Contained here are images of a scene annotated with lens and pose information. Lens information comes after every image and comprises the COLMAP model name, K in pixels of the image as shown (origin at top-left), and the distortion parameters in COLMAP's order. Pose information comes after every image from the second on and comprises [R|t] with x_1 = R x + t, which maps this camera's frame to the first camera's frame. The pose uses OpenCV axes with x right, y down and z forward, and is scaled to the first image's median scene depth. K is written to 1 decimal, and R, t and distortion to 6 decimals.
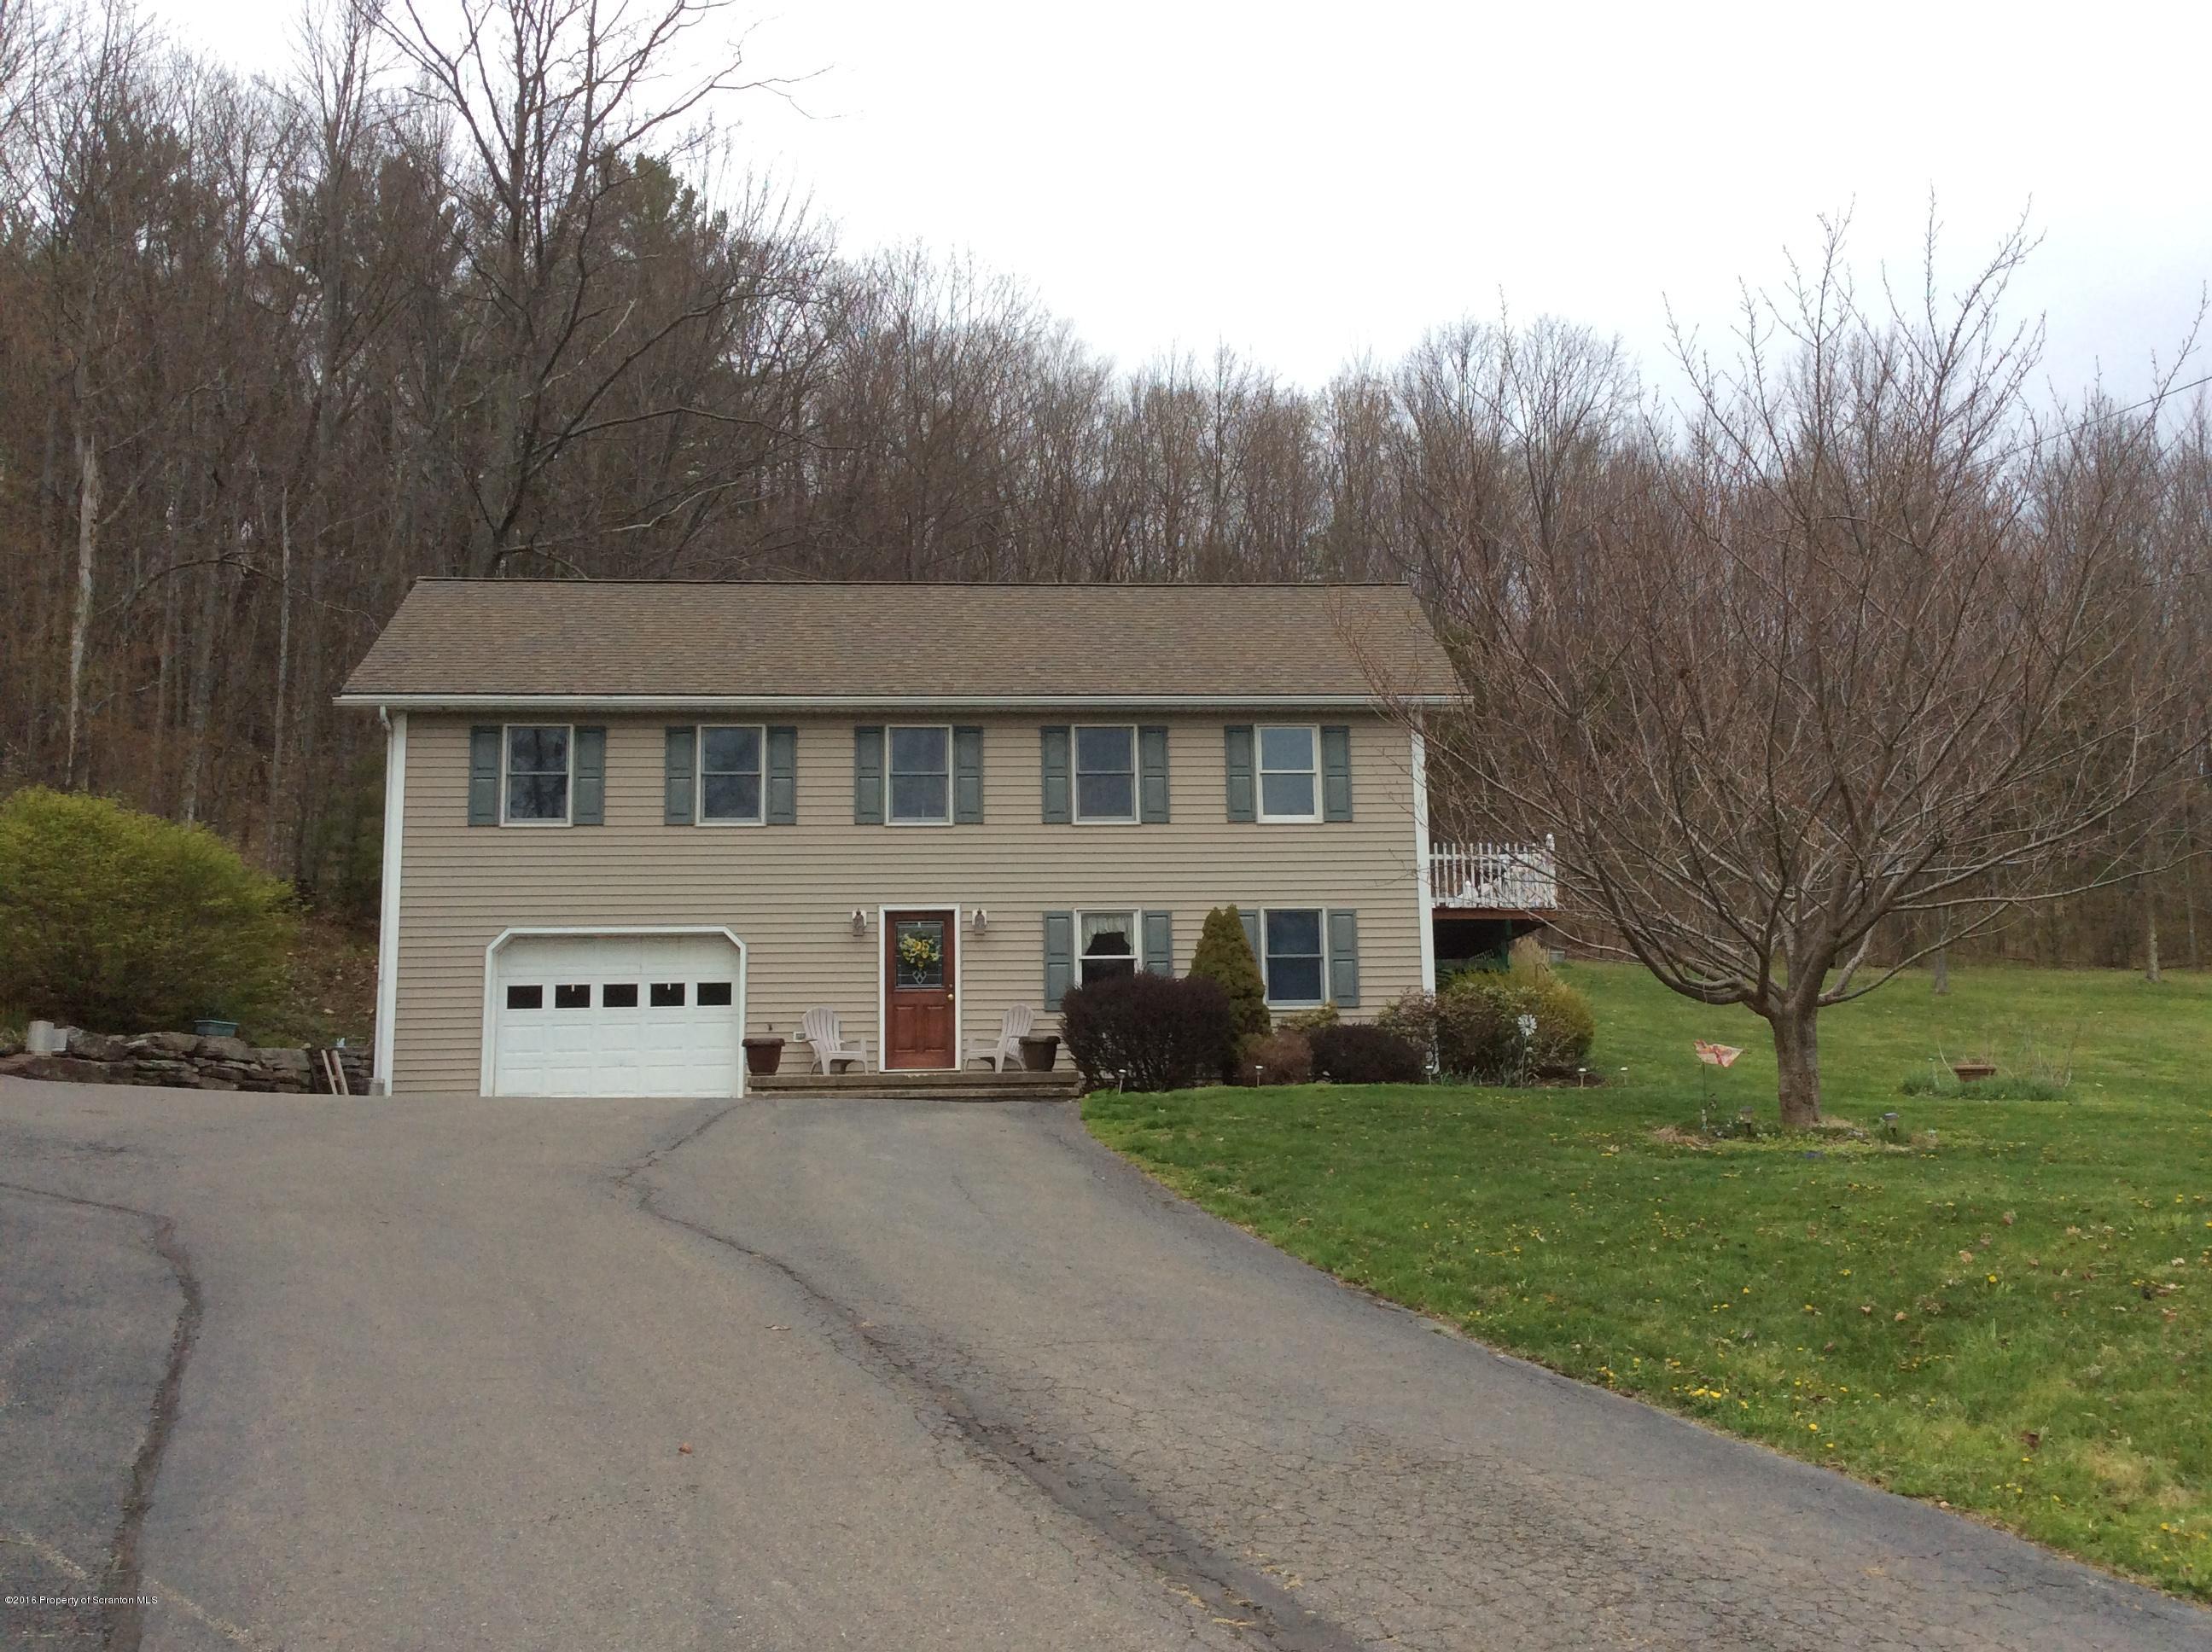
lens RADIAL K [[1991.2, 0, 1109.0], [0, 1991.2, 863.8], [0, 0, 1]] dist [0.101252, -0.188211]
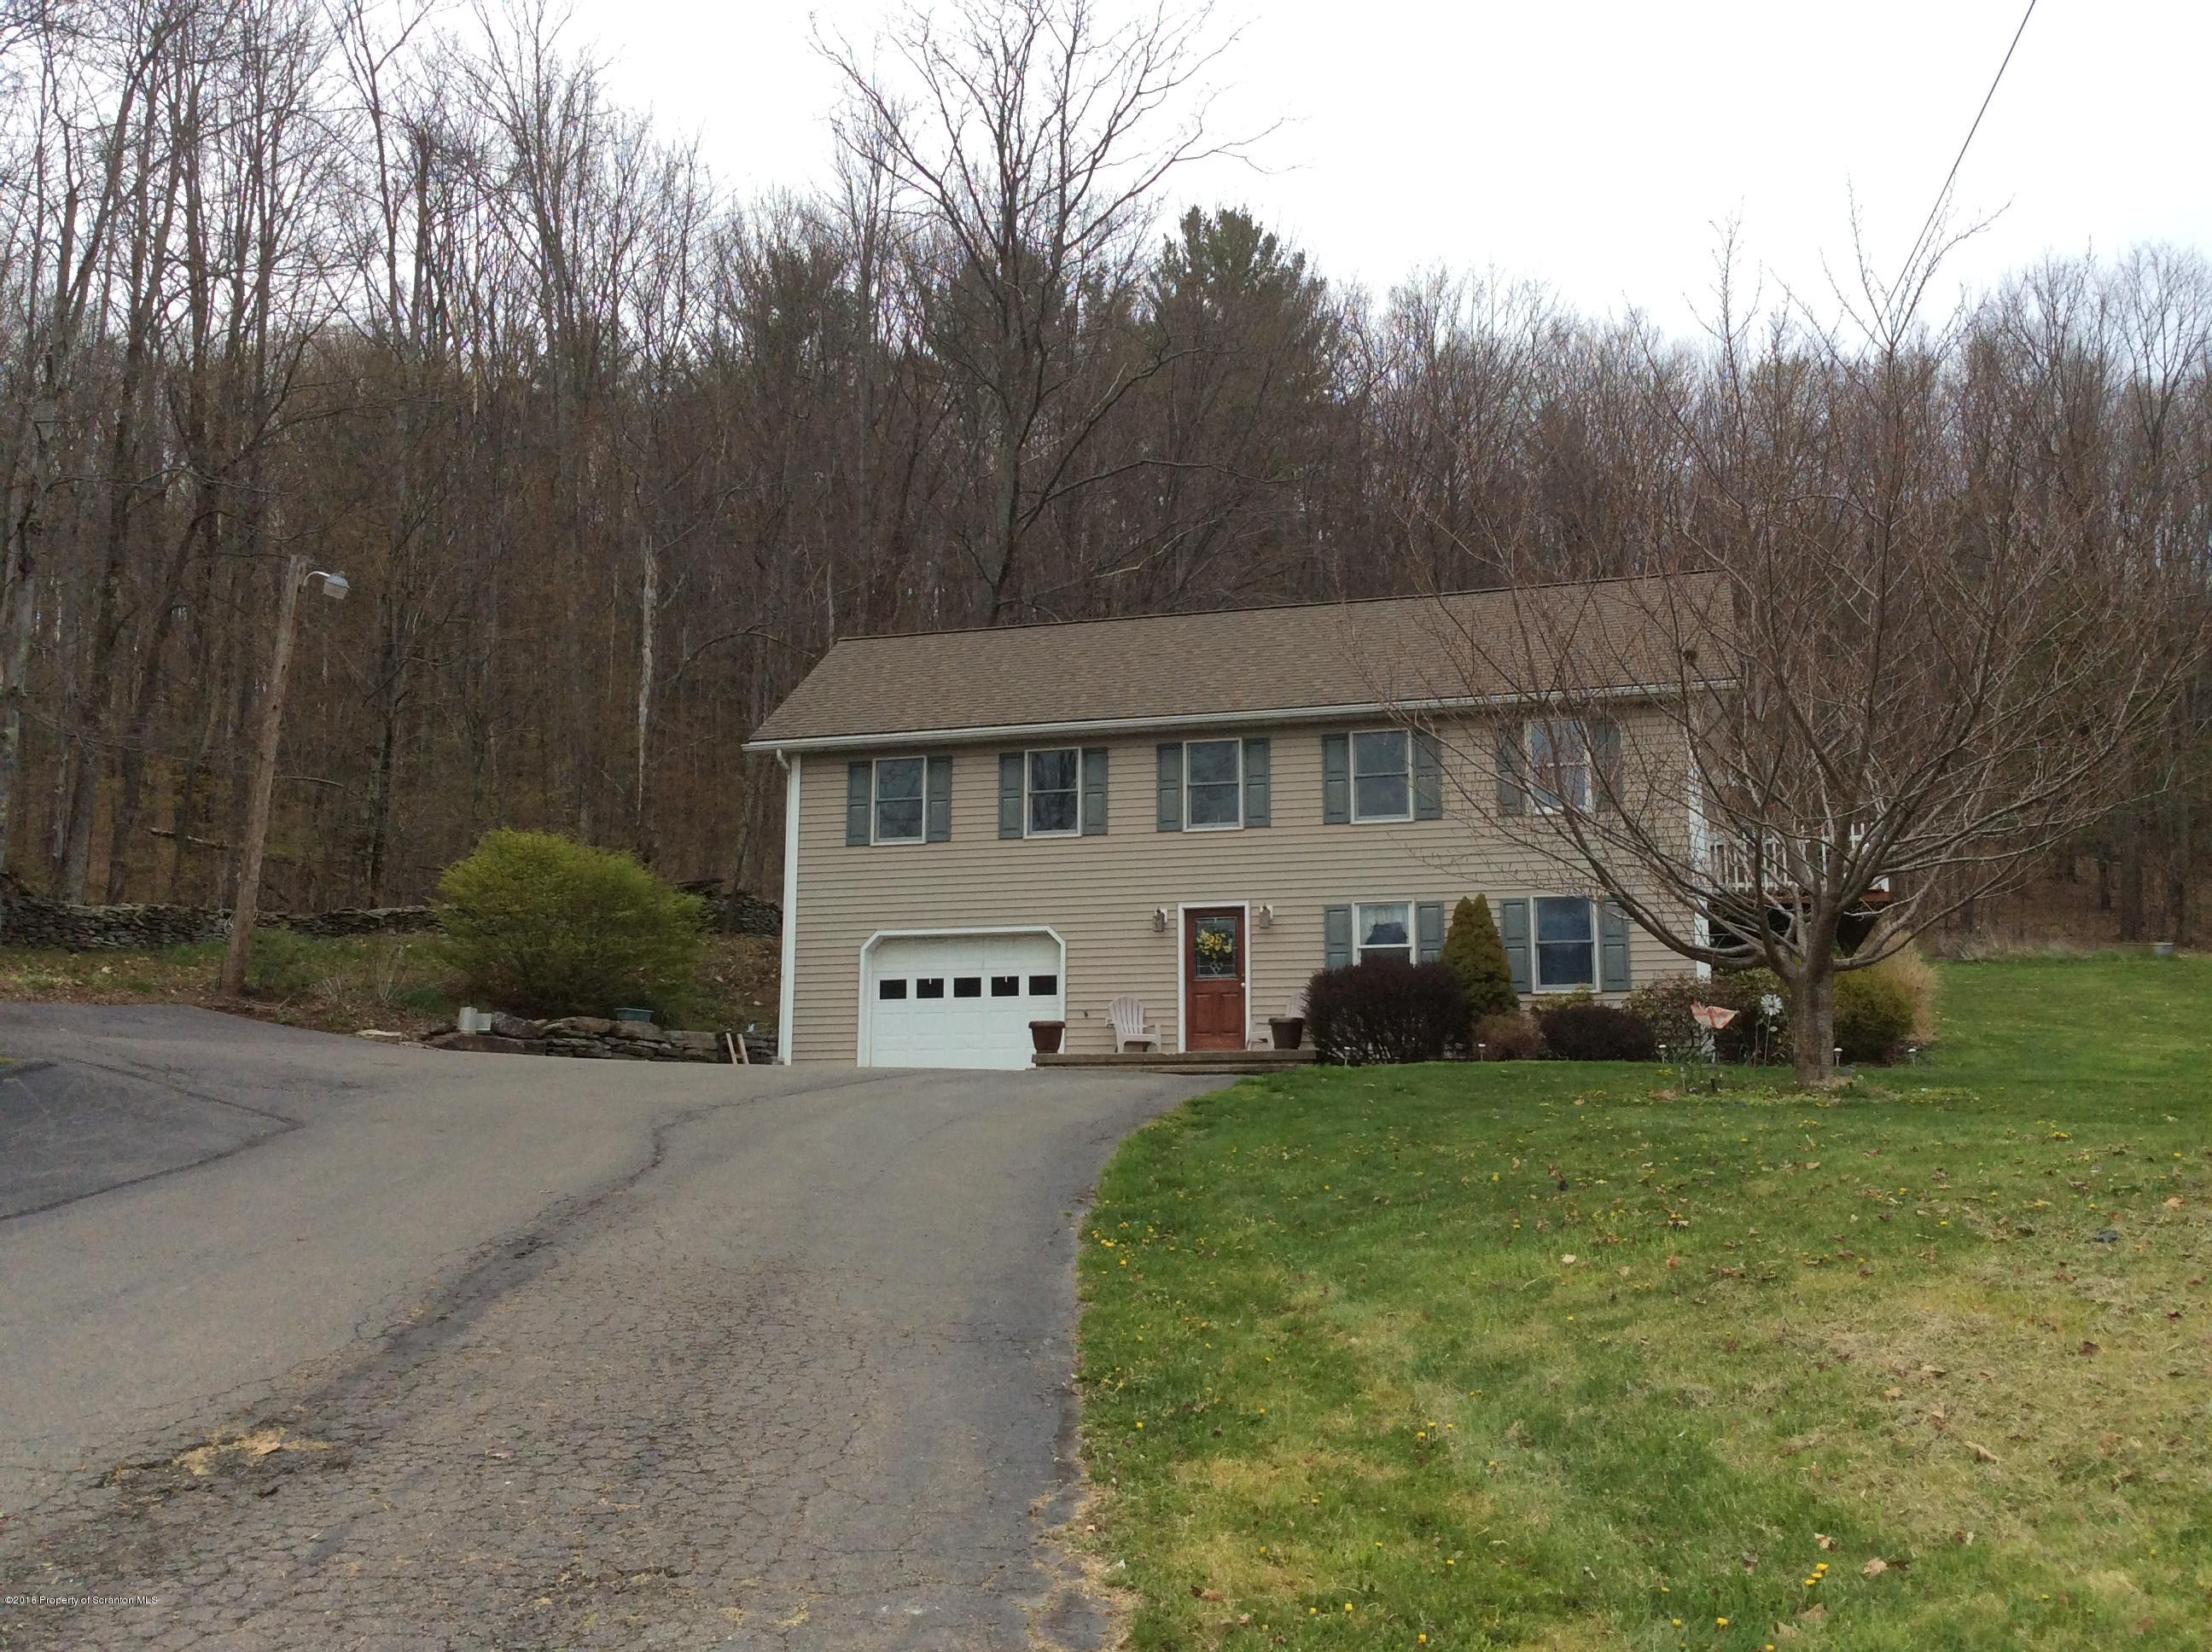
lens RADIAL K [[1991.2, 0, 1109.0], [0, 1991.2, 863.8], [0, 0, 1]] dist [0.101252, -0.188211]
pose [[0.938572, -0.033666, -0.343437, 0.229643], [0.031511, 0.999433, -0.011856, 0.010469], [0.343642, 0.000306, 0.939101, -0.056356]]
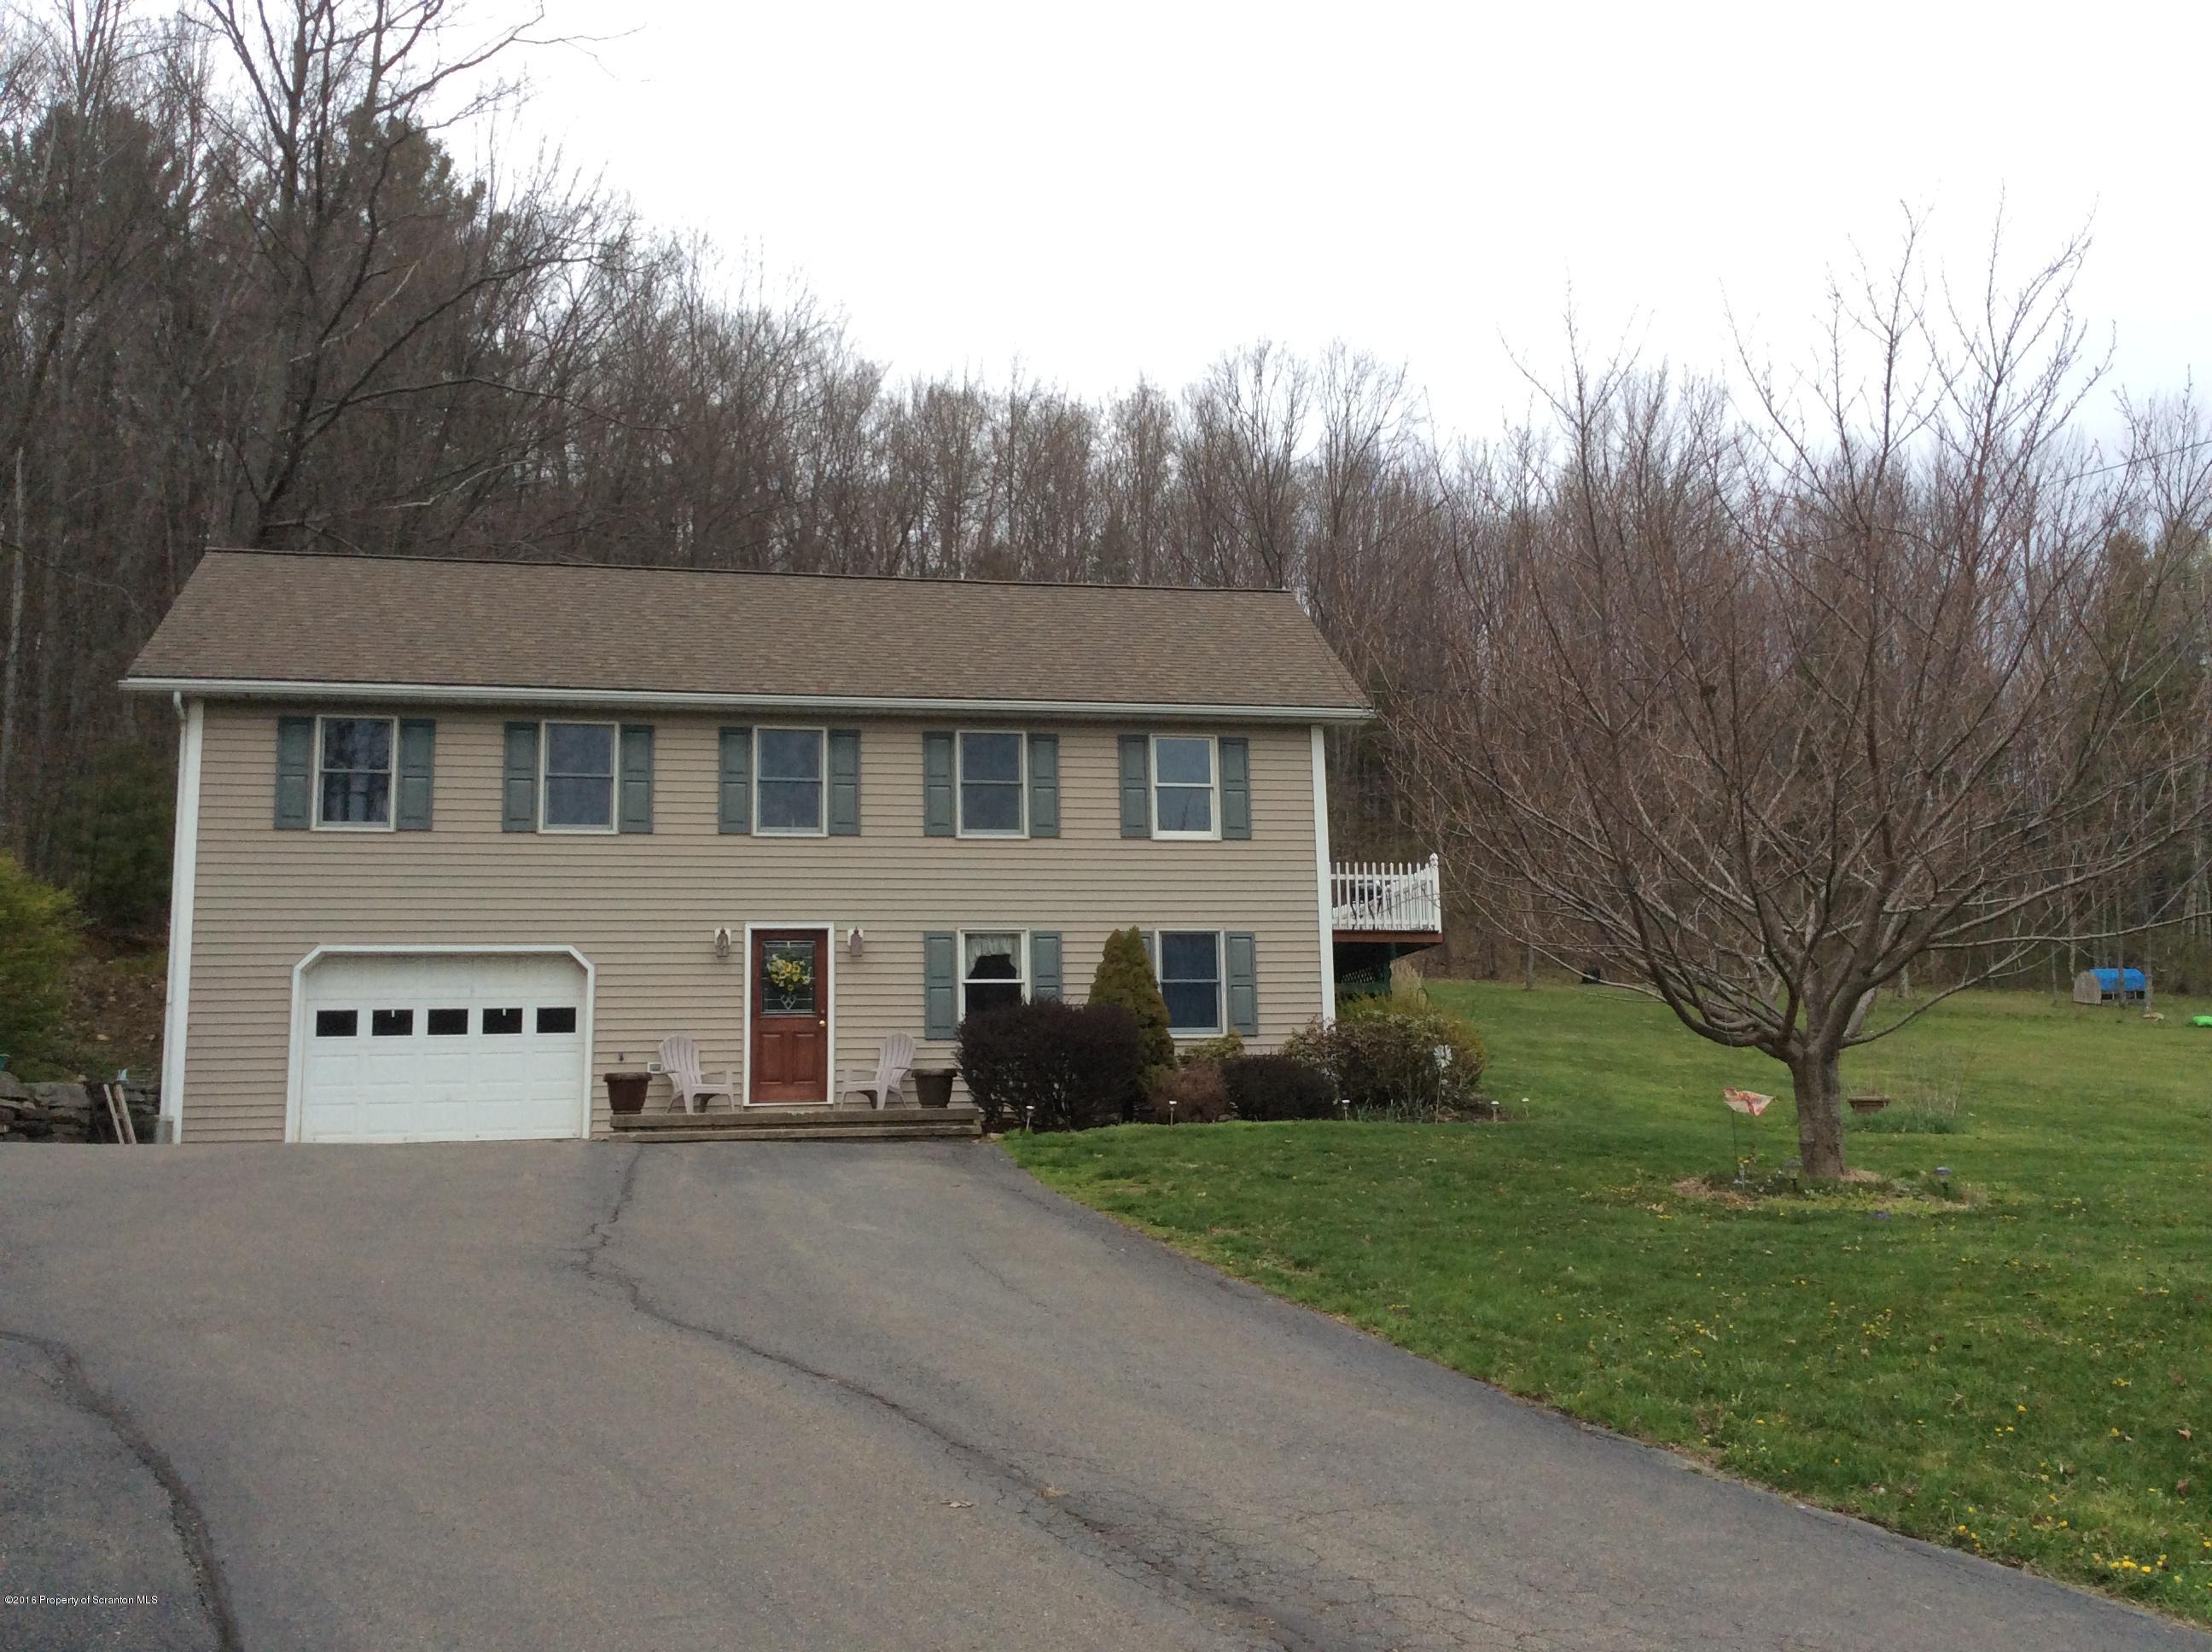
lens RADIAL K [[1991.2, 0, 1109.0], [0, 1991.2, 863.8], [0, 0, 1]] dist [0.101252, -0.188211]
pose [[0.991607, 0.013503, 0.128578, -0.067444], [-0.013003, 0.999904, -0.004724, -0.004139], [-0.128629, 0.003013, 0.991688, 0.071696]]
